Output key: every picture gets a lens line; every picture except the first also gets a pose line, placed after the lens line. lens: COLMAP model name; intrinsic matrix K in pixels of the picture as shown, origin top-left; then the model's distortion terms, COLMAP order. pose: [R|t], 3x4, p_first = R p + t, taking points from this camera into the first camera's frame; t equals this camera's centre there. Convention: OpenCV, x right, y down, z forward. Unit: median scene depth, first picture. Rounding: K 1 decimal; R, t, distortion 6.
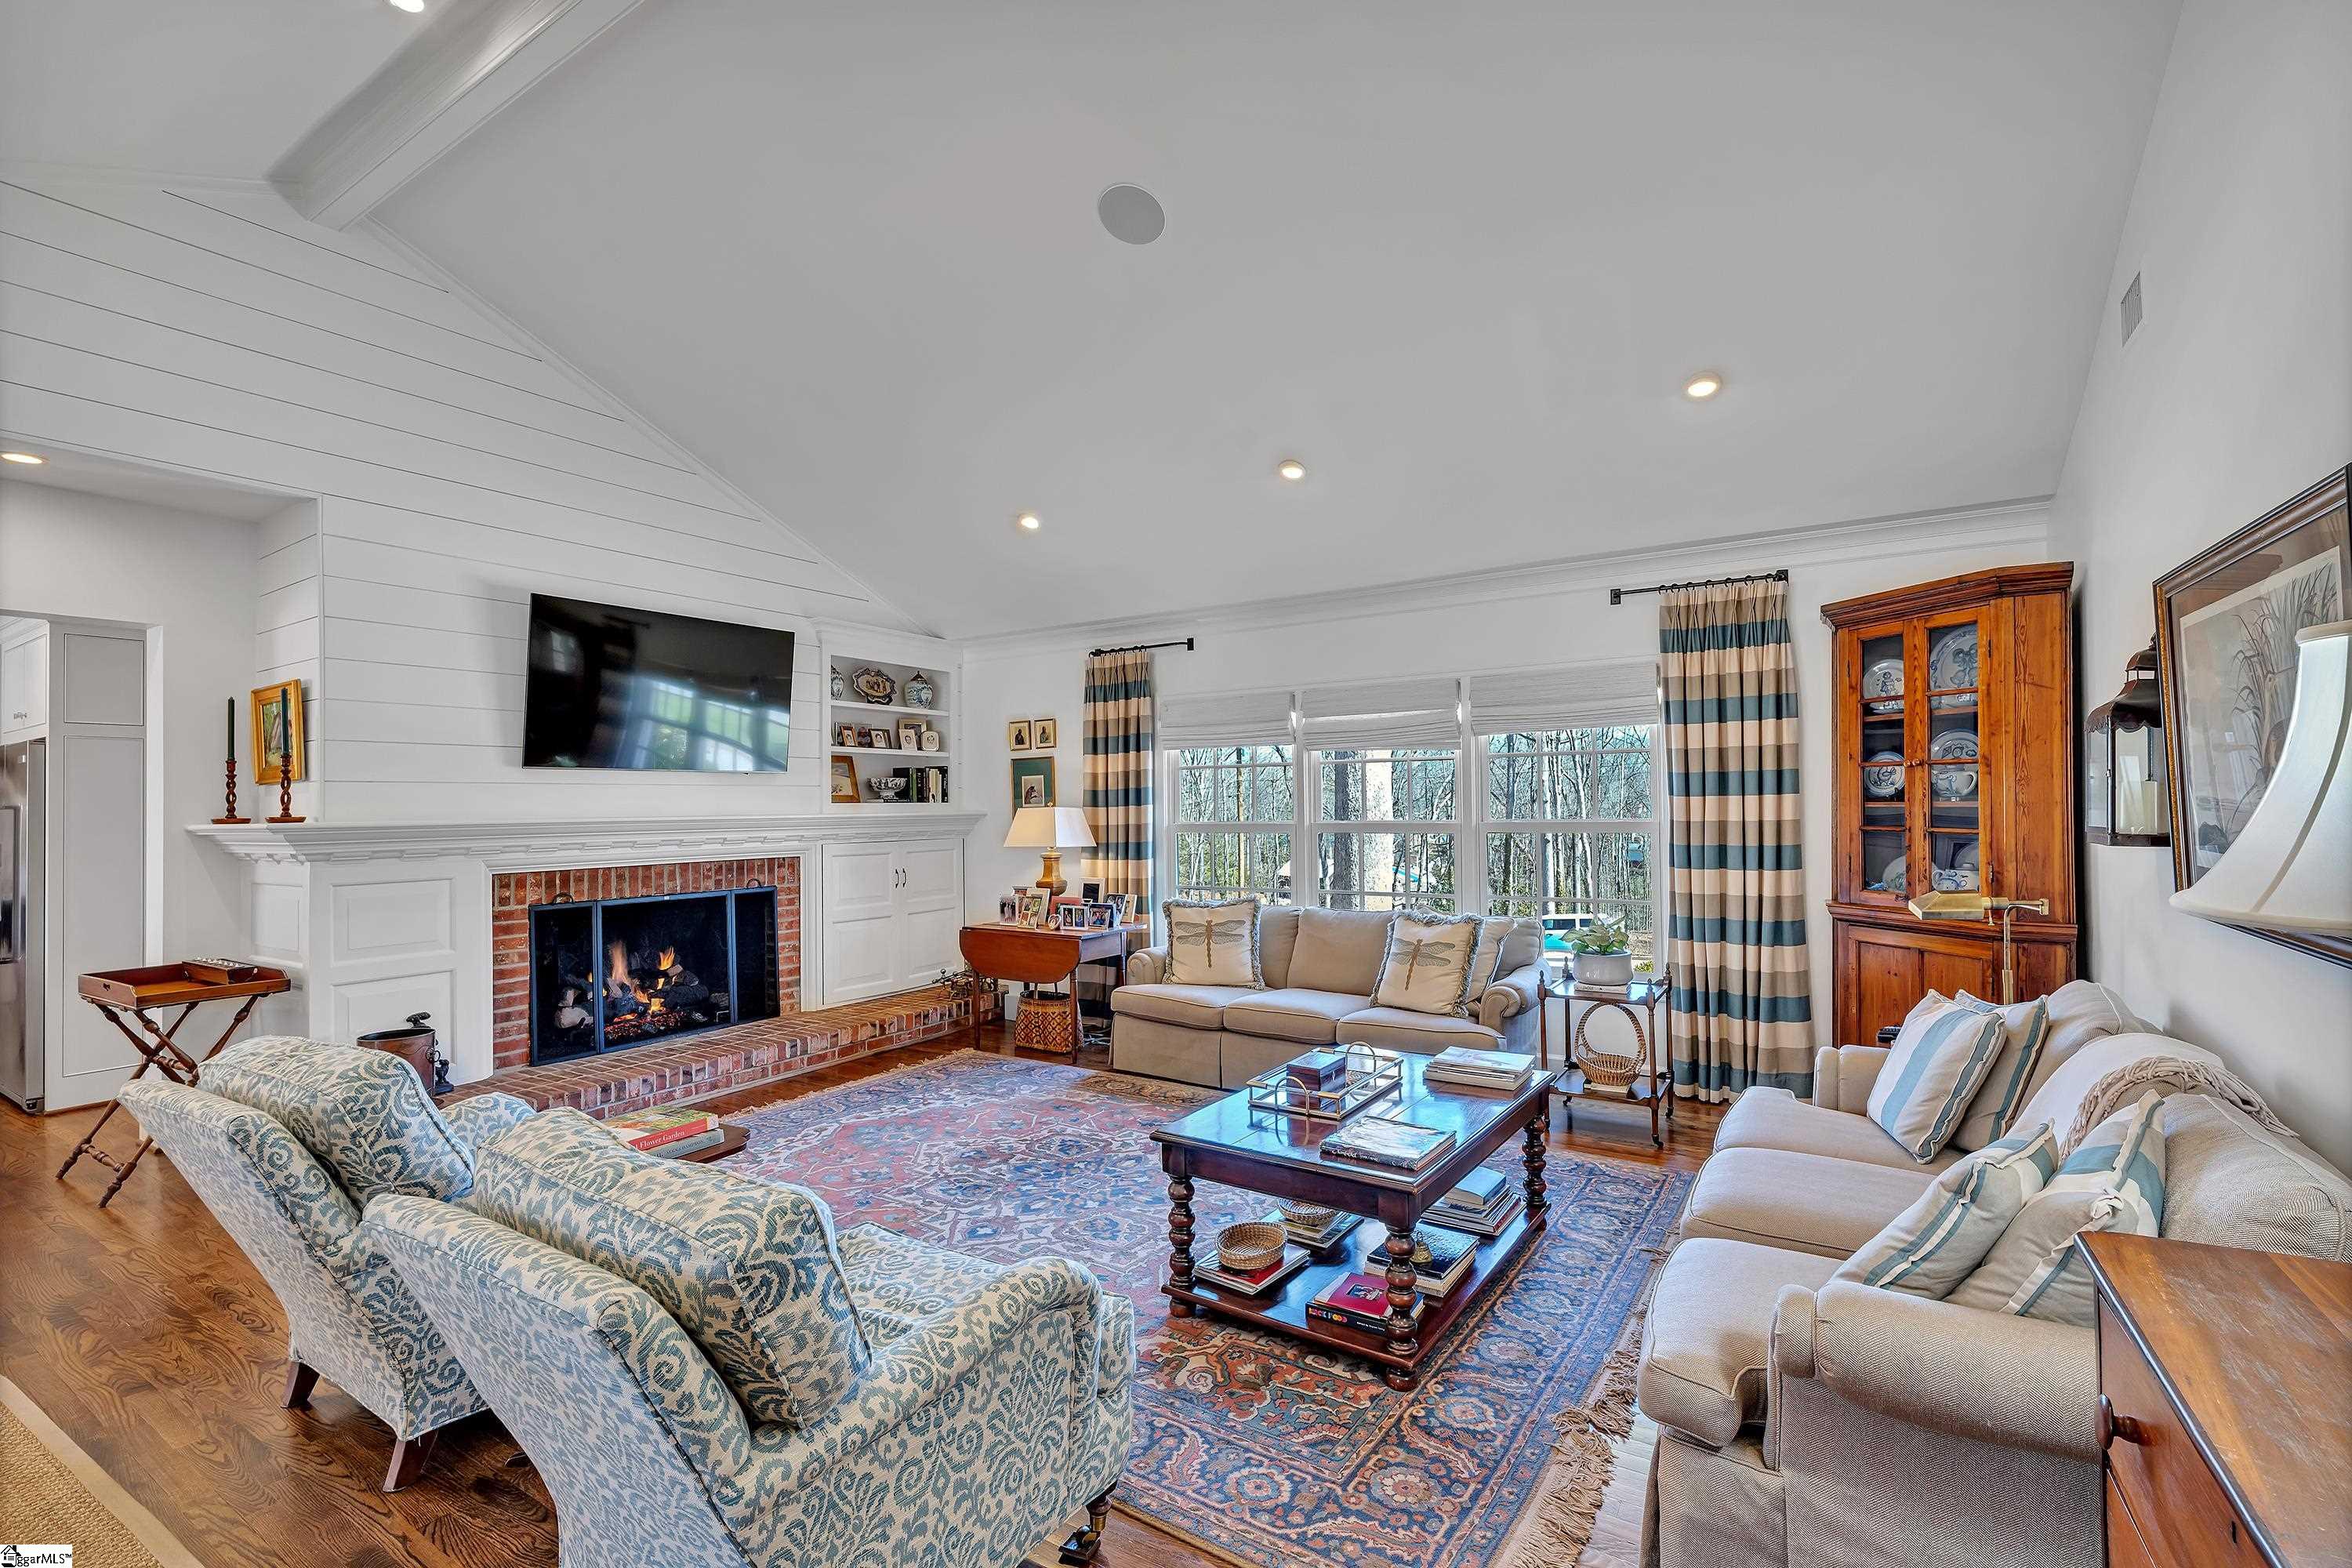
lens RADIAL K [[1033.8, 0, 1176.0], [0, 1033.8, 784.0], [0, 0, 1]] dist [-0.001404, -0.000232]
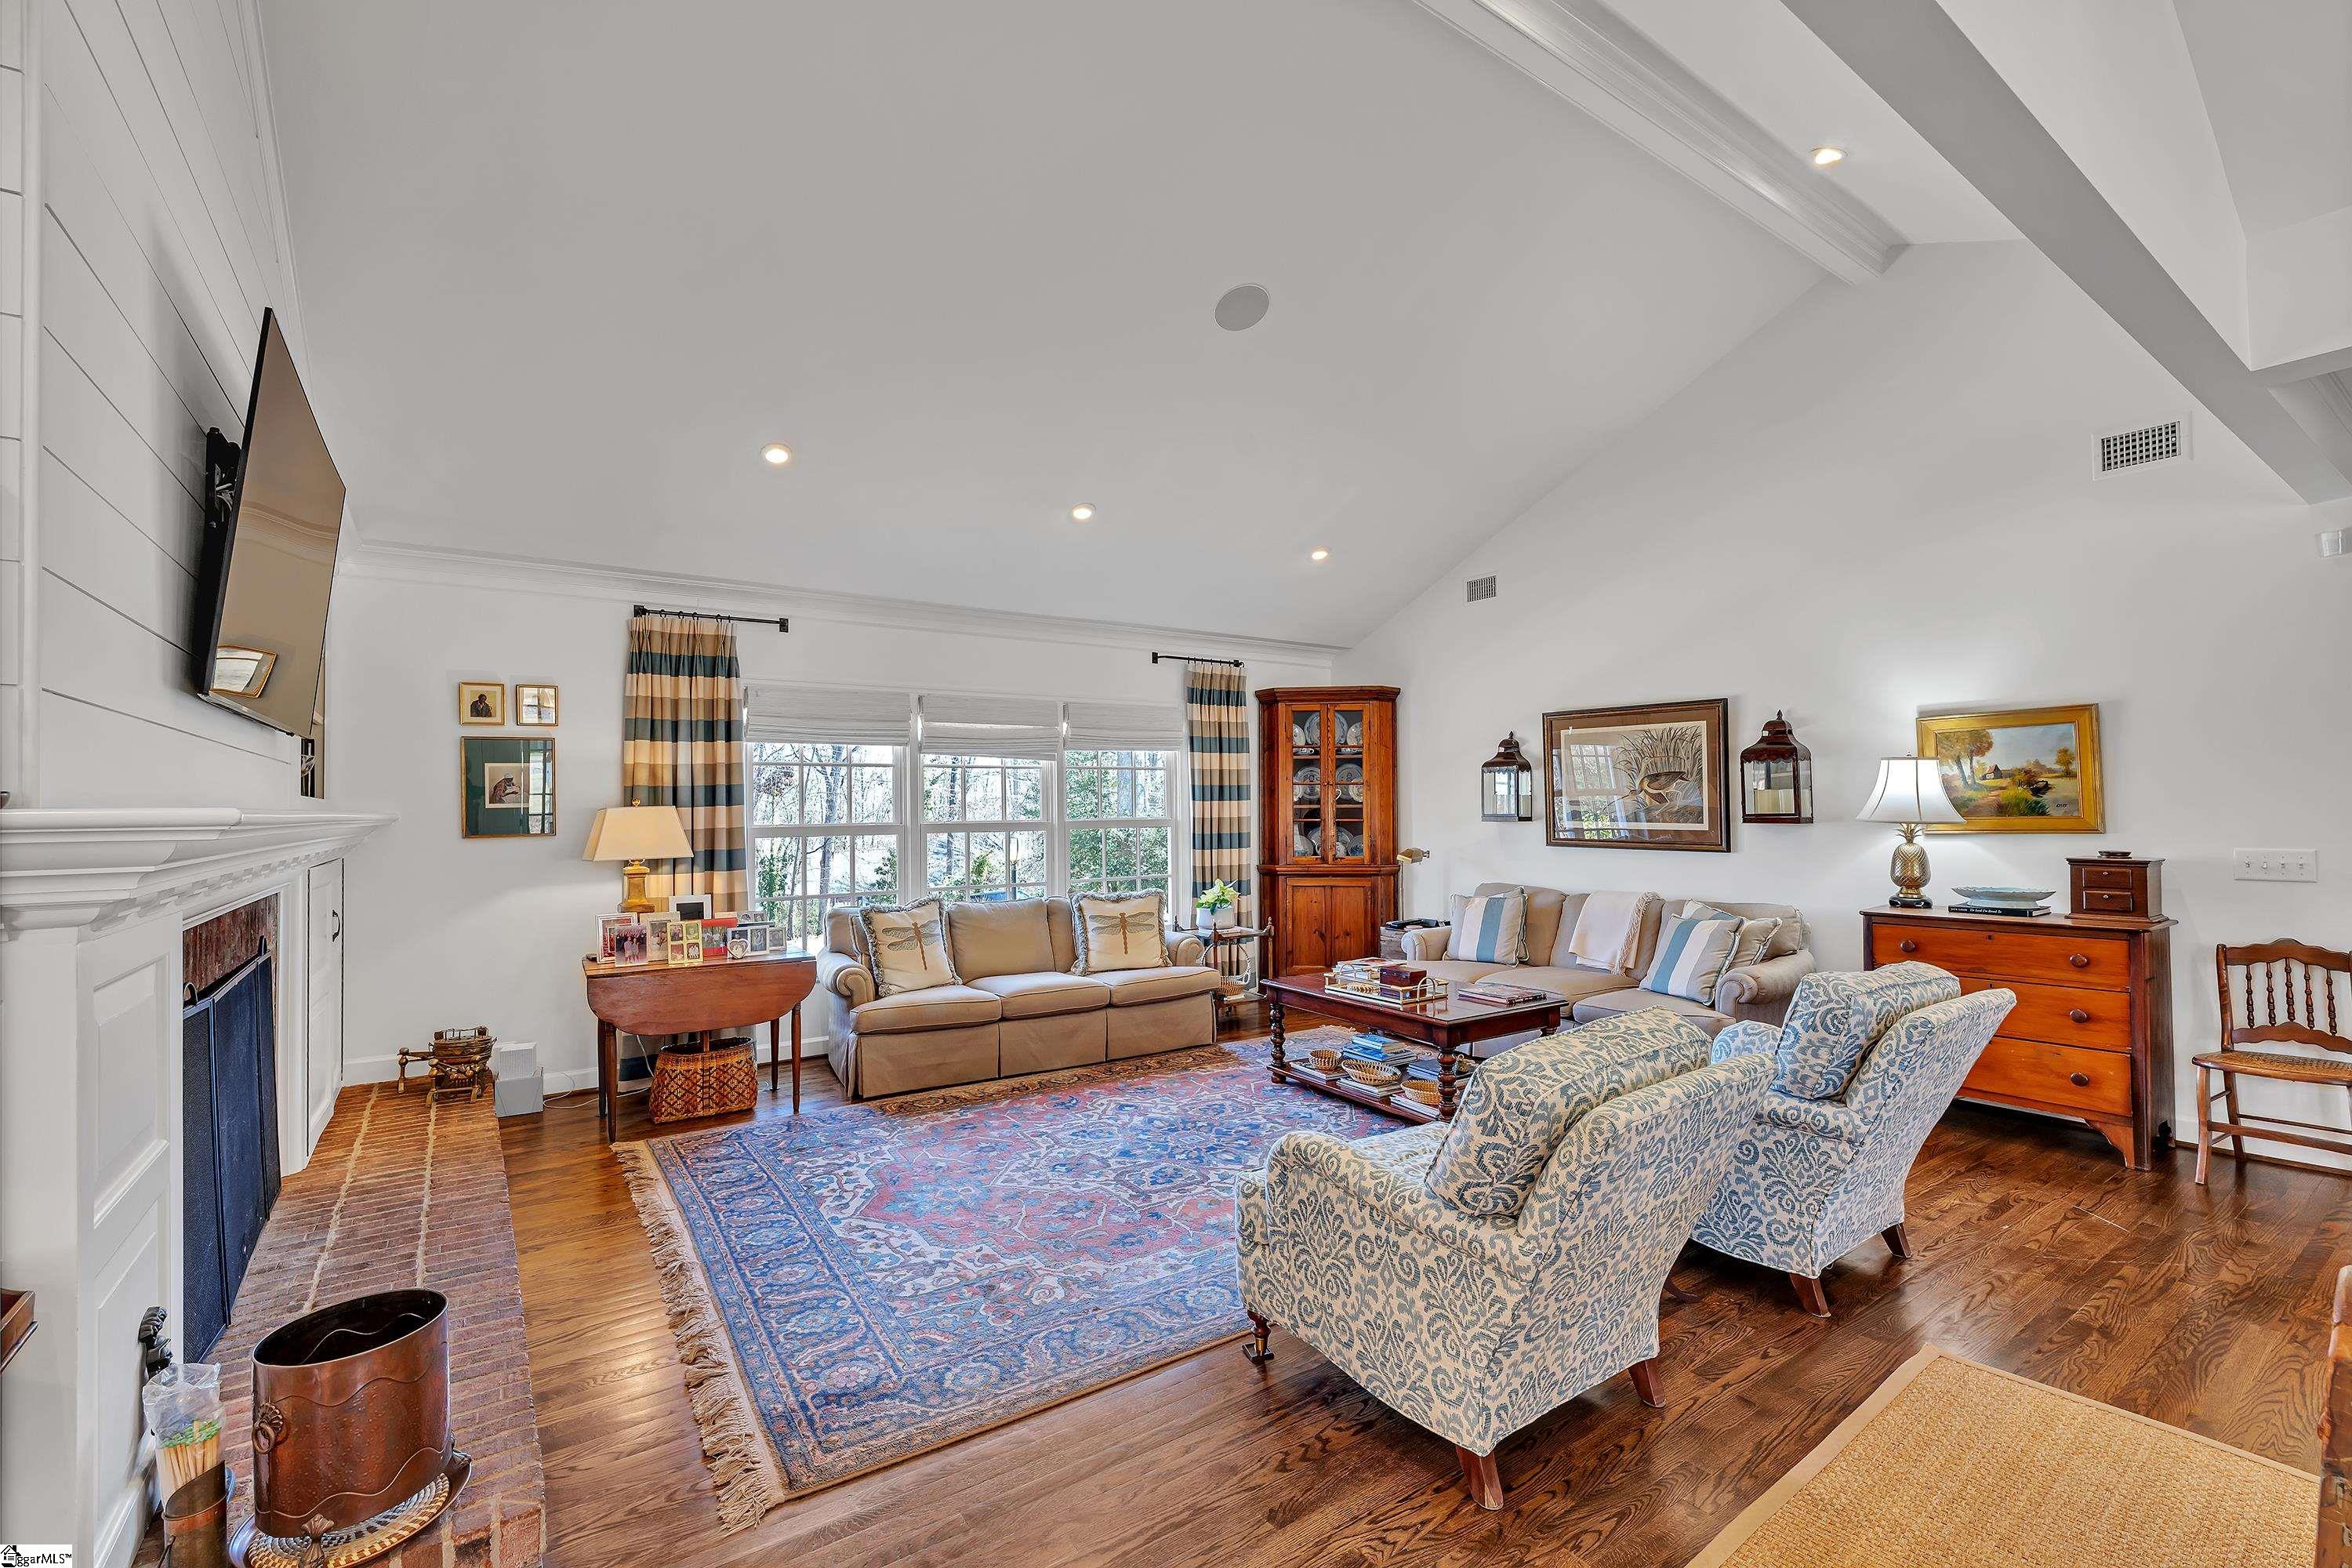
lens RADIAL K [[1006.0, 0, 1176.0], [0, 1006.0, 784.0], [0, 0, 1]] dist [-0.001344, -0.000049]
pose [[0.390630, 0.033667, 0.919932, -0.748840], [-0.009318, 0.999424, -0.032619, 0.030513], [-0.920501, 0.004170, 0.390719, 0.409321]]
